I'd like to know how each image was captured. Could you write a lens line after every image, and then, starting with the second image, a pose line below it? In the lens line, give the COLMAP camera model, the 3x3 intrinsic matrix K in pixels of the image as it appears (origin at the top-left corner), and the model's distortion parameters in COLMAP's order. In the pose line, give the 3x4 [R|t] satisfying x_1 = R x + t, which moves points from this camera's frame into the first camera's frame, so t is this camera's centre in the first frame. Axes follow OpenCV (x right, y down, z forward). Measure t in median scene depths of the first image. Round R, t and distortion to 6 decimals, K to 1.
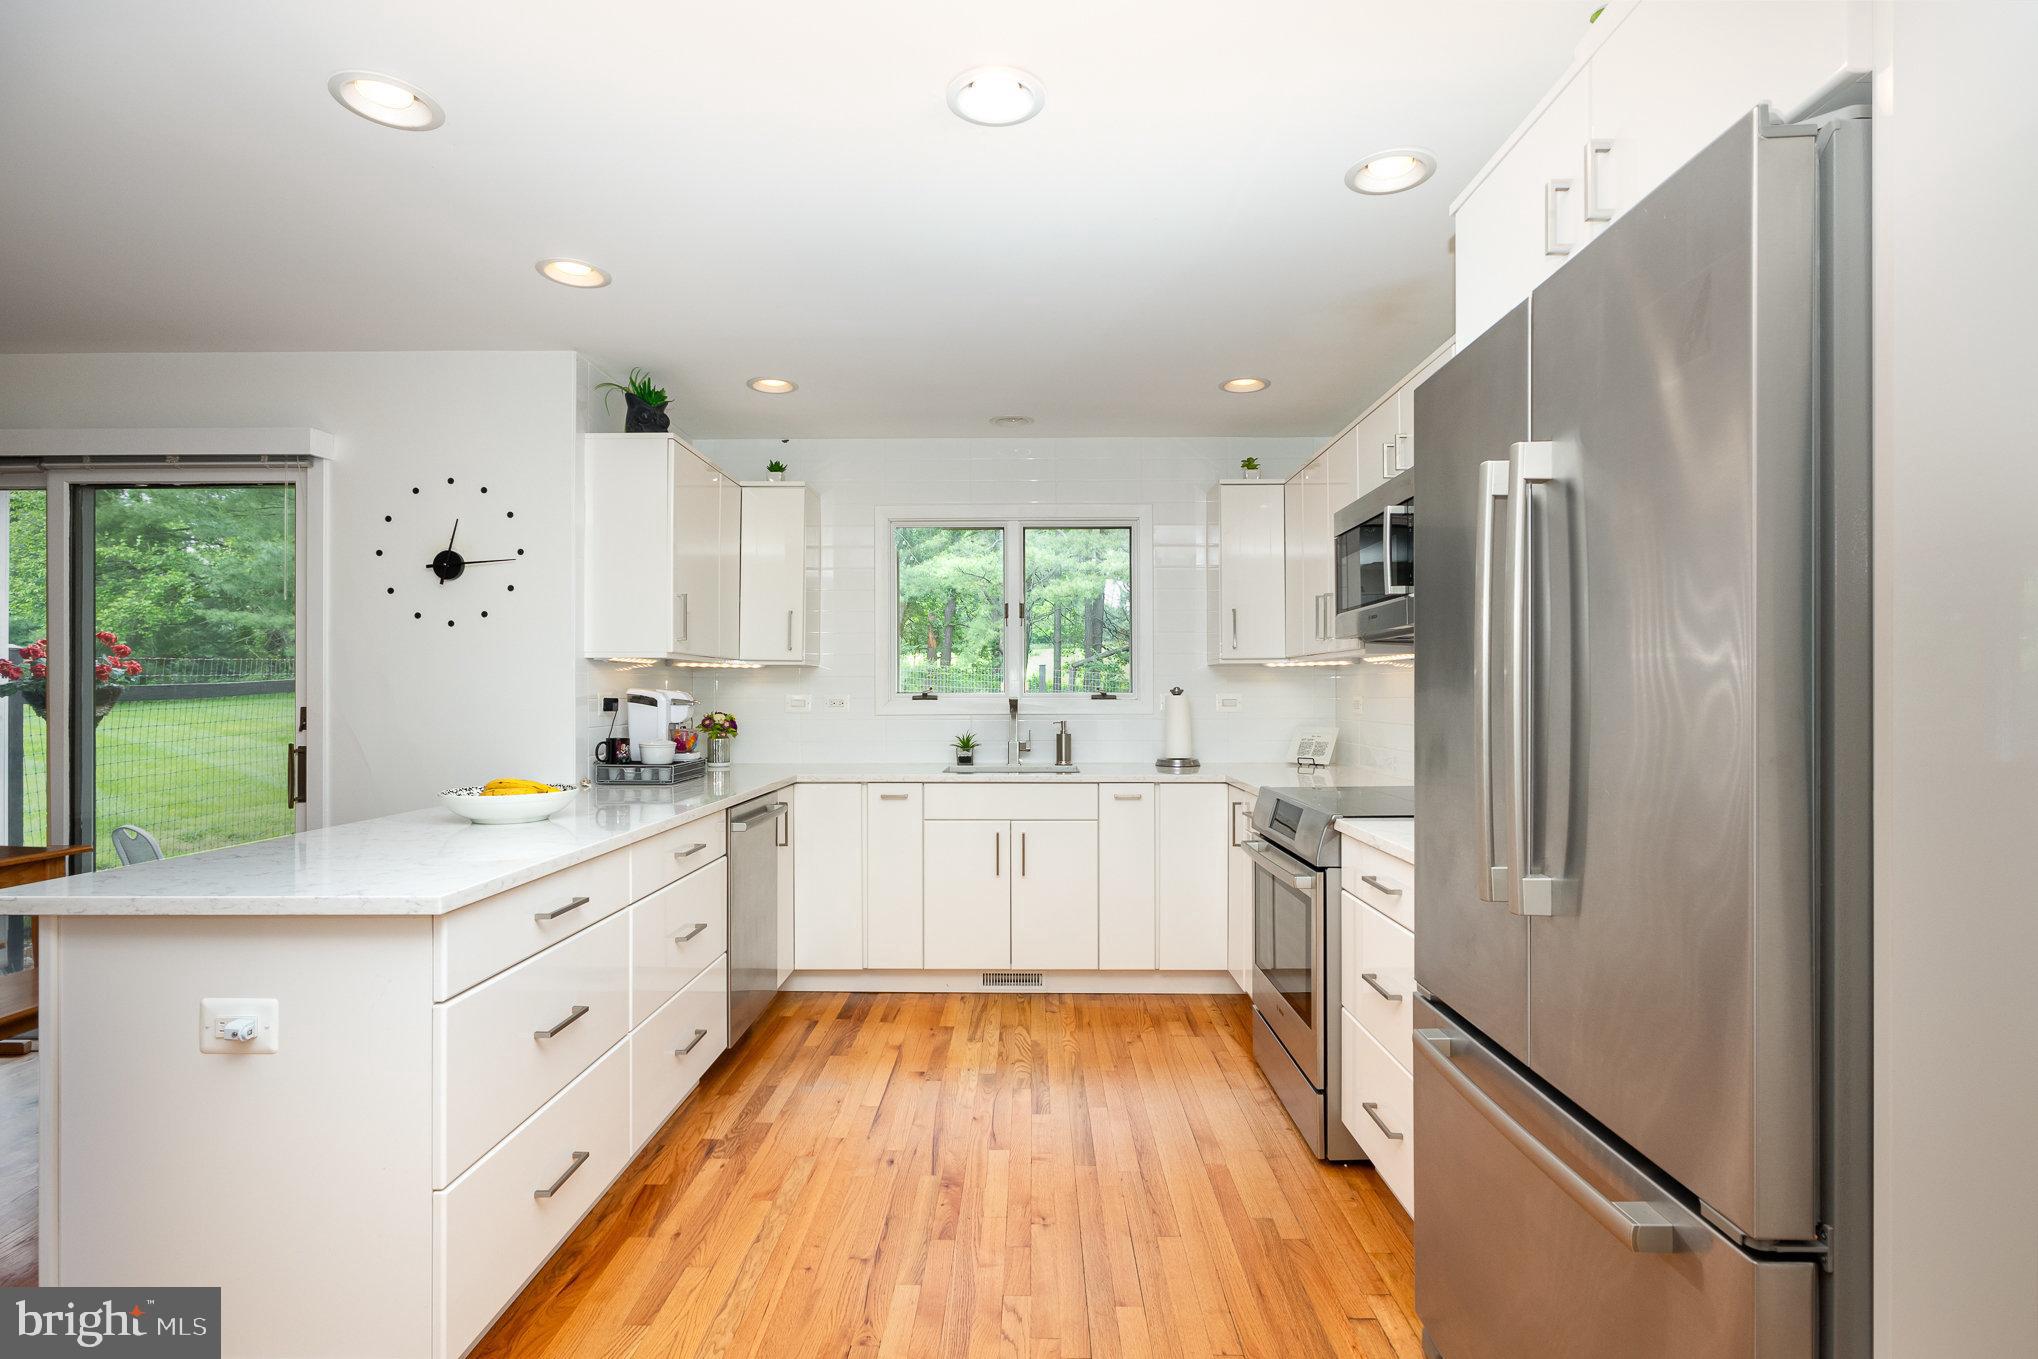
lens RADIAL K [[993.2, 0, 1035.6], [0, 993.2, 695.3], [0, 0, 1]] dist [-0.017482, 0.000049]
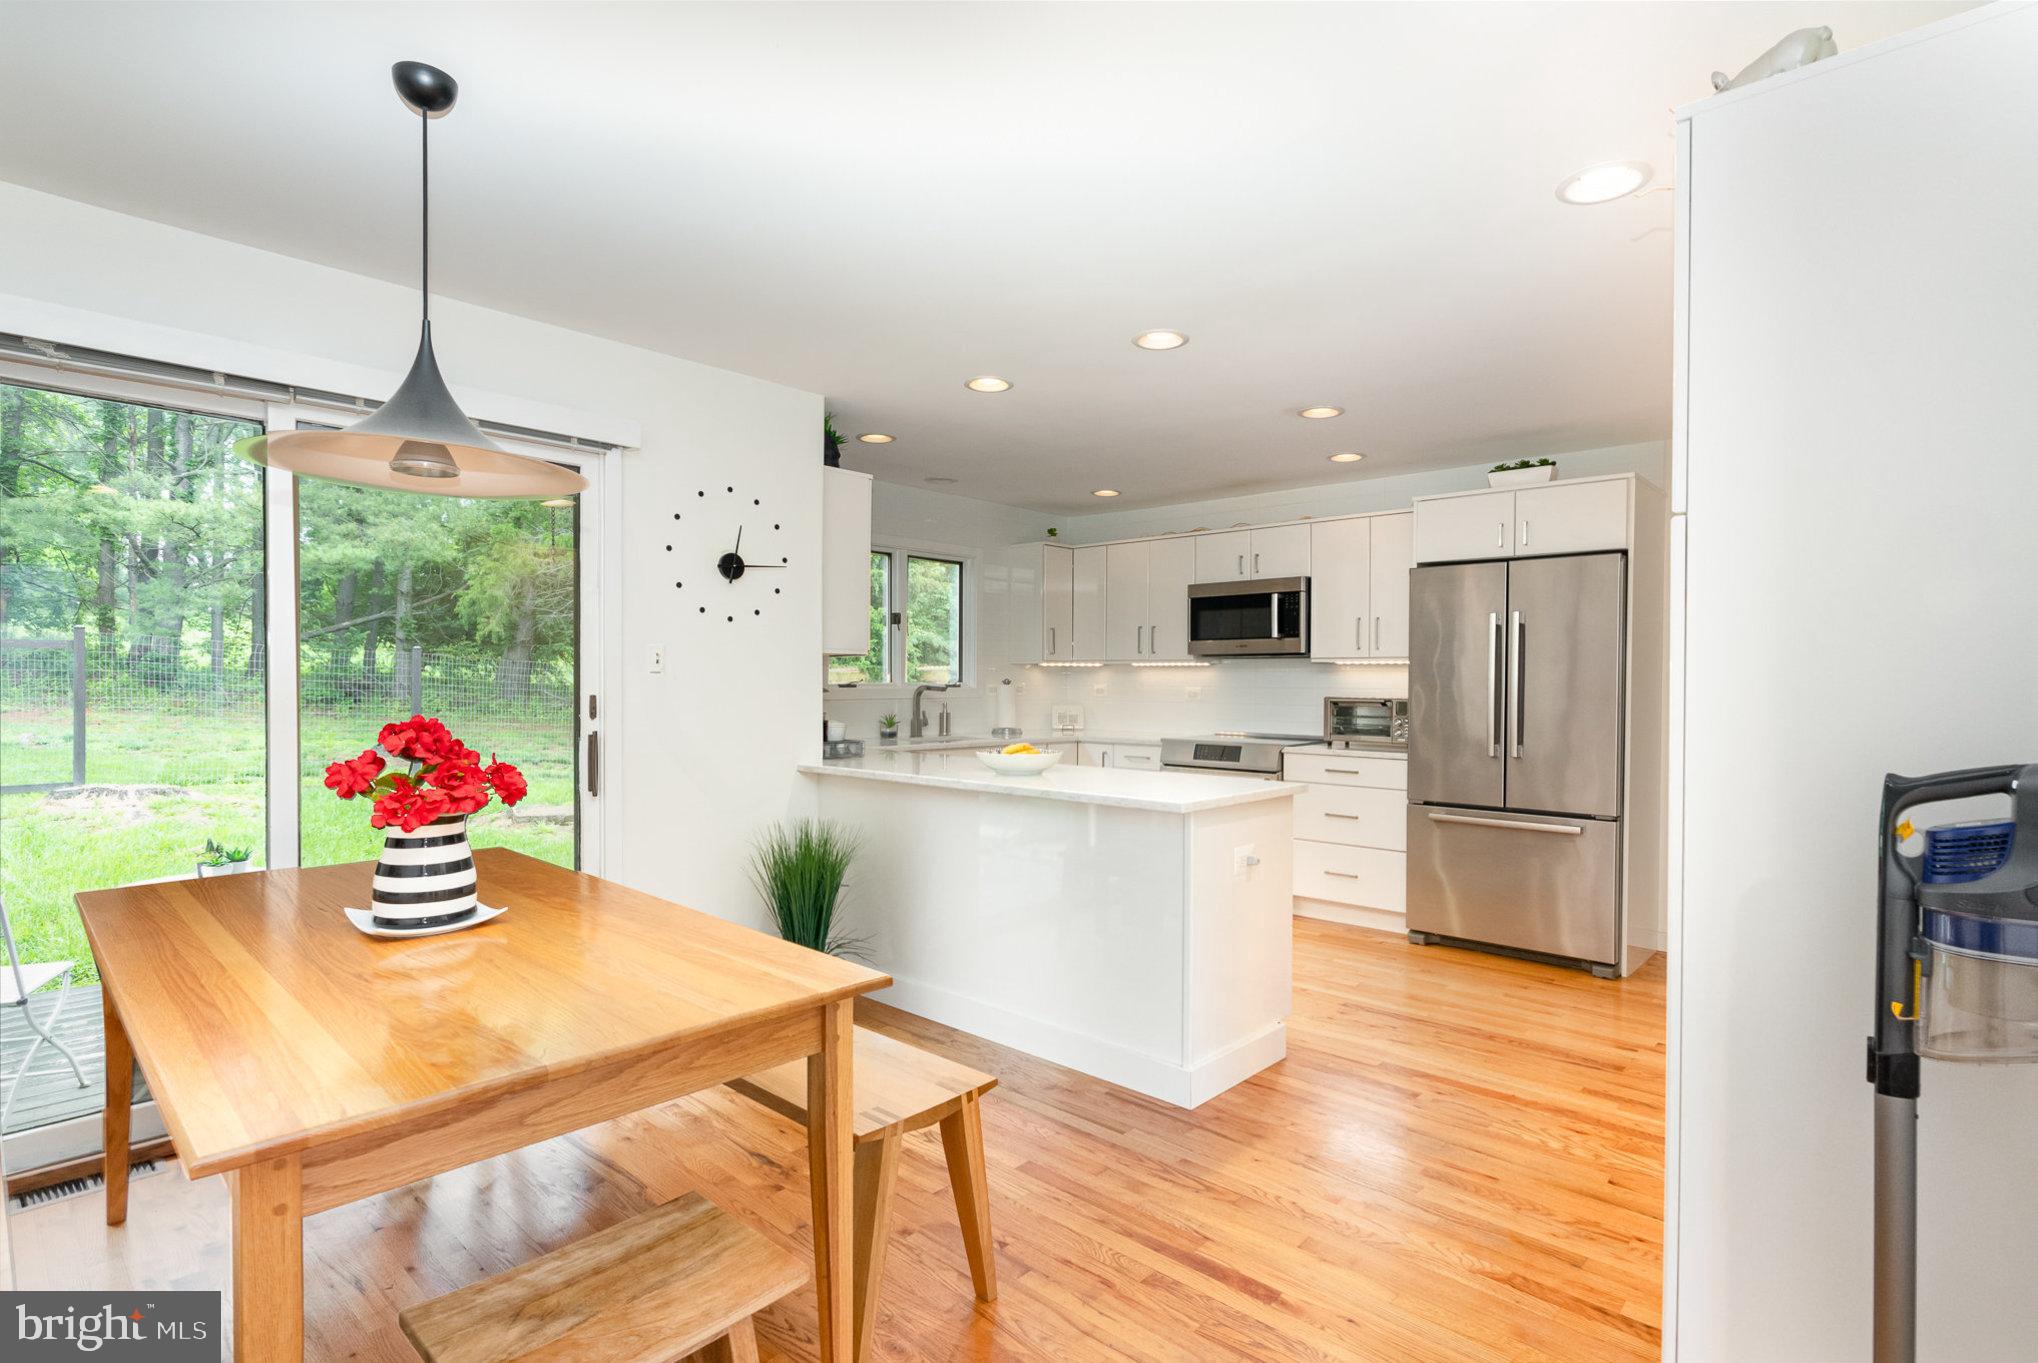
lens RADIAL K [[993.2, 0, 1035.6], [0, 993.2, 697.3], [0, 0, 1]] dist [-0.017482, 0.000049]
pose [[0.681169, -0.003290, 0.732119, -1.150025], [-0.008024, 0.999896, 0.011959, 0.000575], [-0.732083, -0.014020, 0.681072, -0.022769]]
